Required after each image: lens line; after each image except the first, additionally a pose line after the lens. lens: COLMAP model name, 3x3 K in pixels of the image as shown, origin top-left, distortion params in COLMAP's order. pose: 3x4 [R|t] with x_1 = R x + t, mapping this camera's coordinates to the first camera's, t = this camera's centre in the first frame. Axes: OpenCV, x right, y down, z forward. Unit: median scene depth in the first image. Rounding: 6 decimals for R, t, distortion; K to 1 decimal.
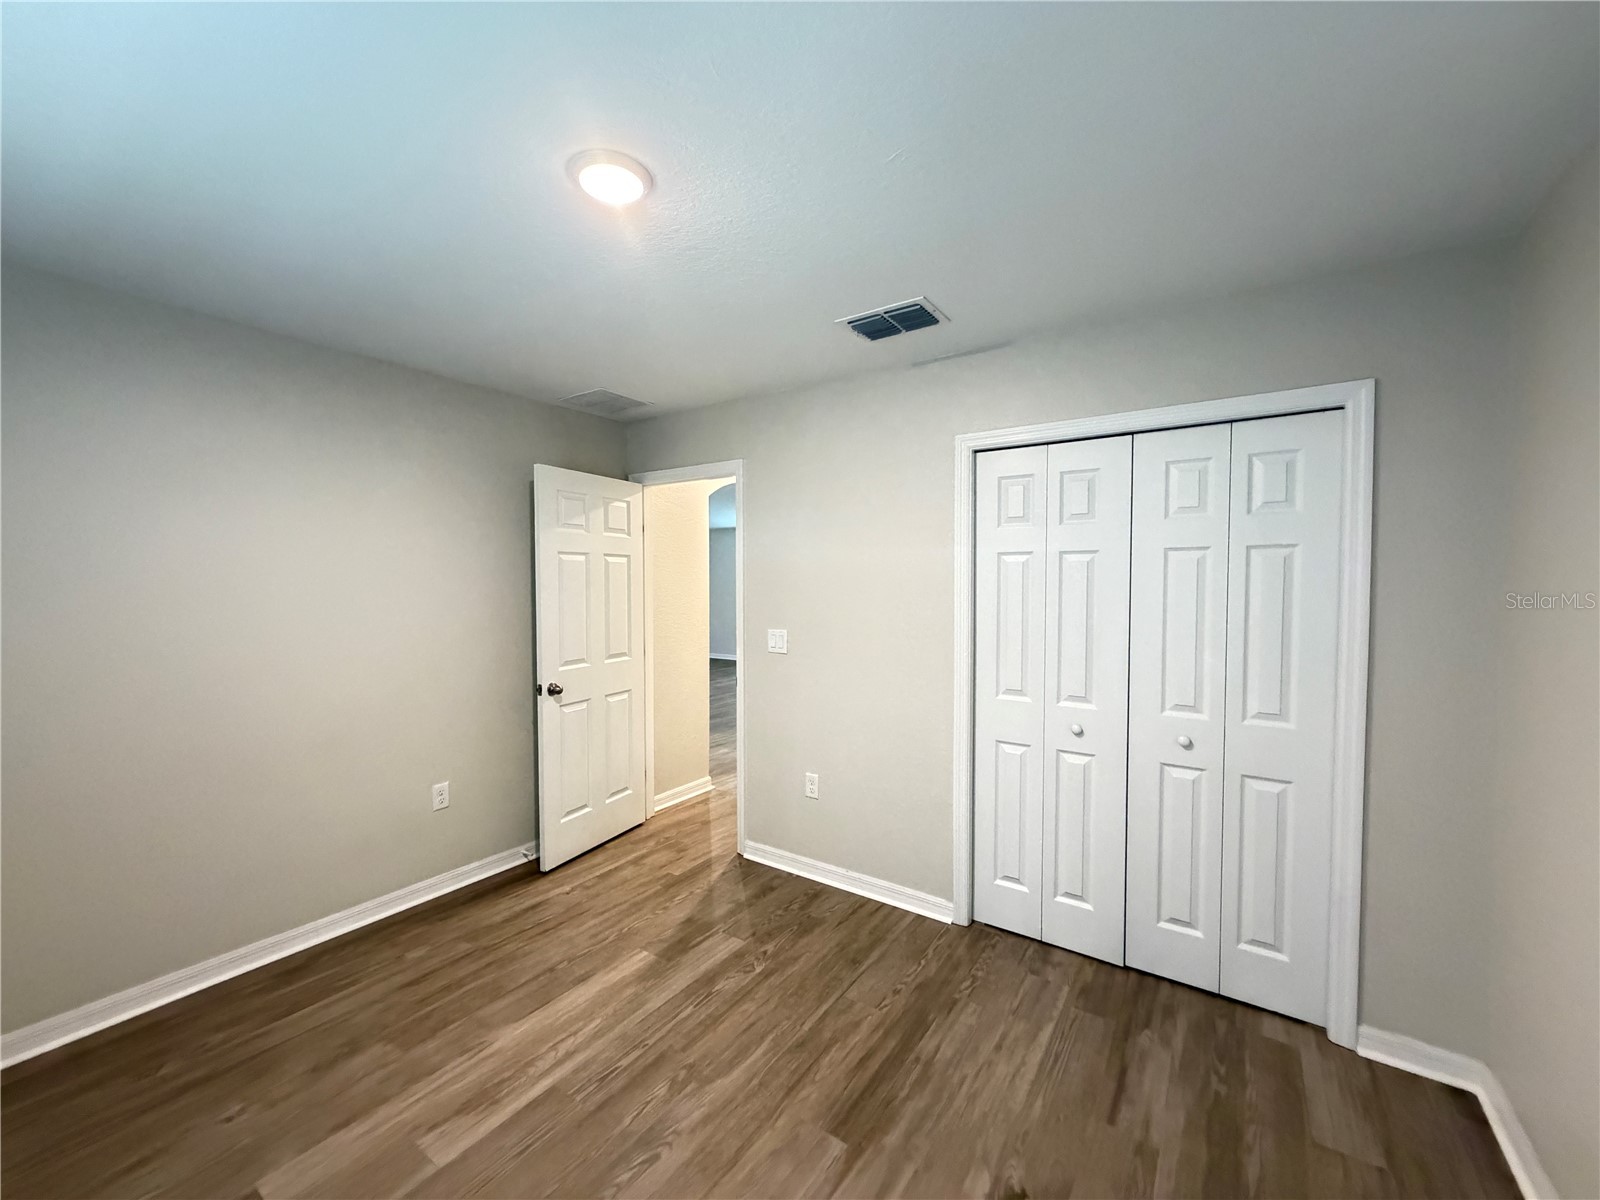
lens RADIAL K [[635.1, 0, 795.6], [0, 635.1, 602.9], [0, 0, 1]] dist [-0.000077, 0.000124]
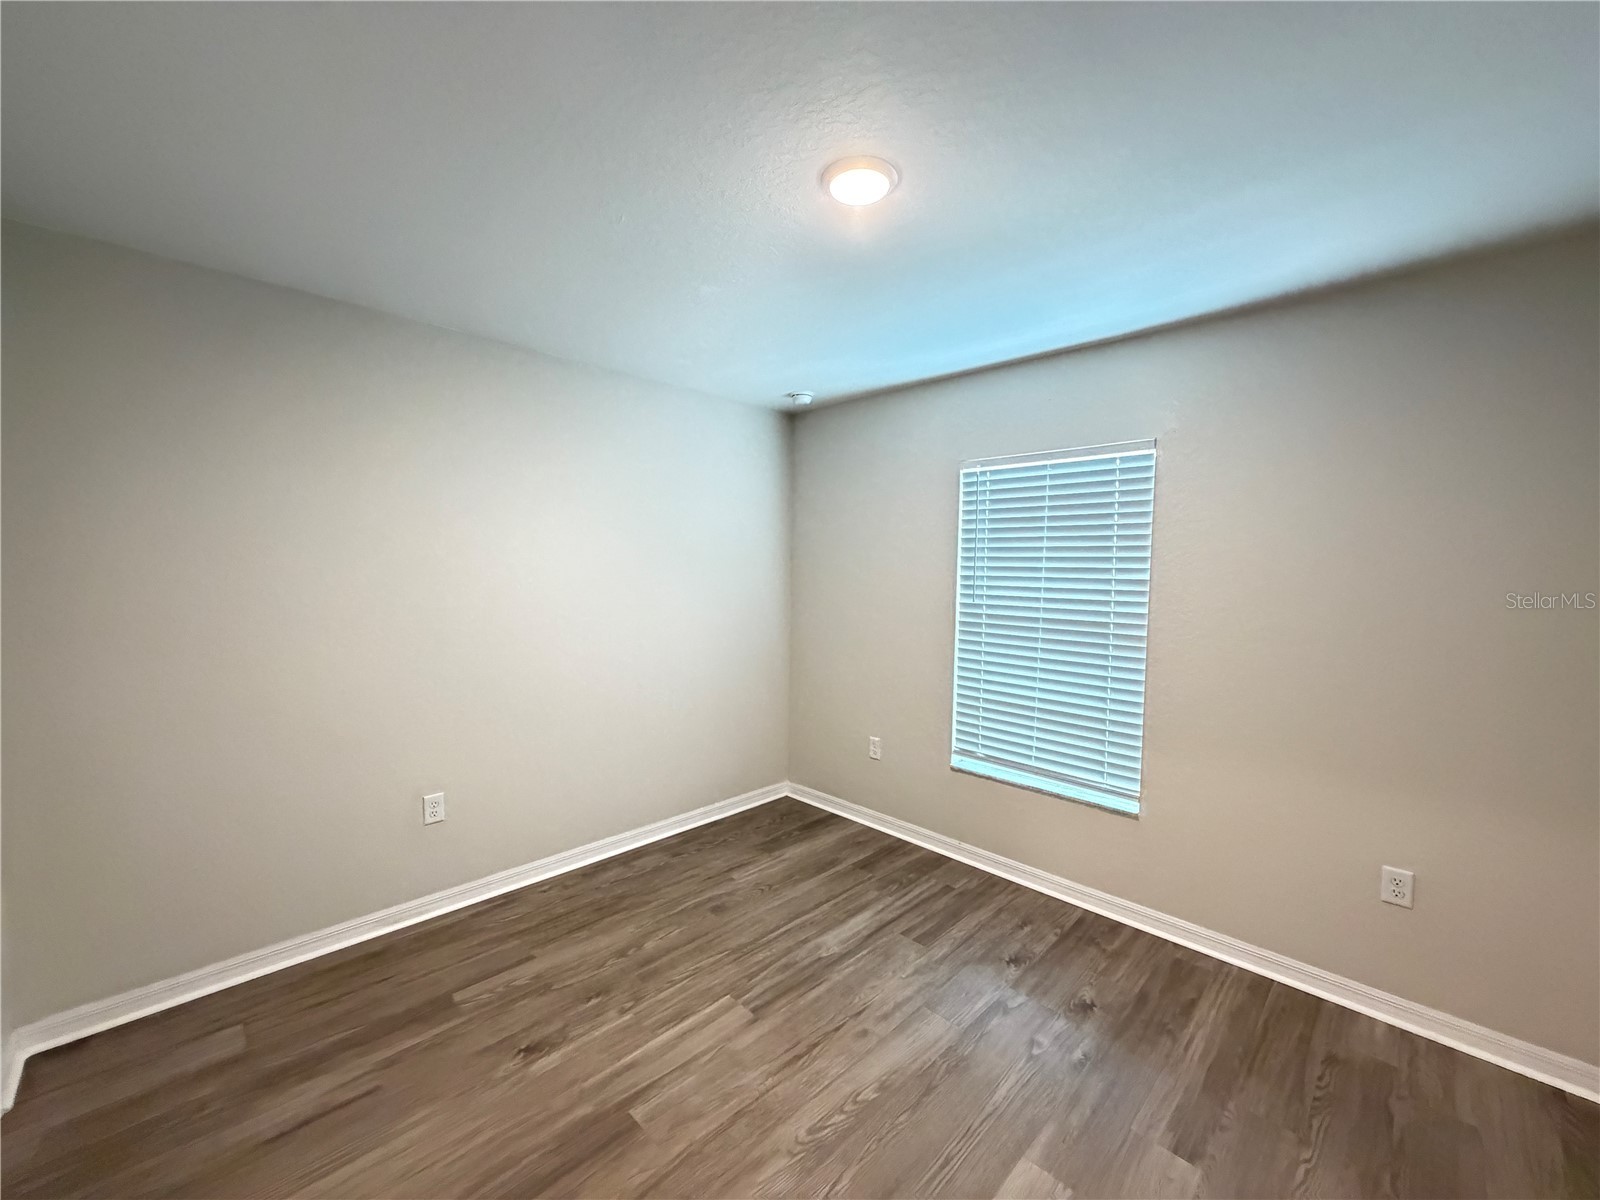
lens RADIAL K [[635.1, 0, 795.6], [0, 635.1, 602.9], [0, 0, 1]] dist [-0.000077, 0.000124]
pose [[-0.985131, -0.025520, 0.169896, -0.337125], [-0.010031, 0.995763, 0.091405, -0.066322], [-0.171509, 0.088342, -0.981214, 1.872454]]
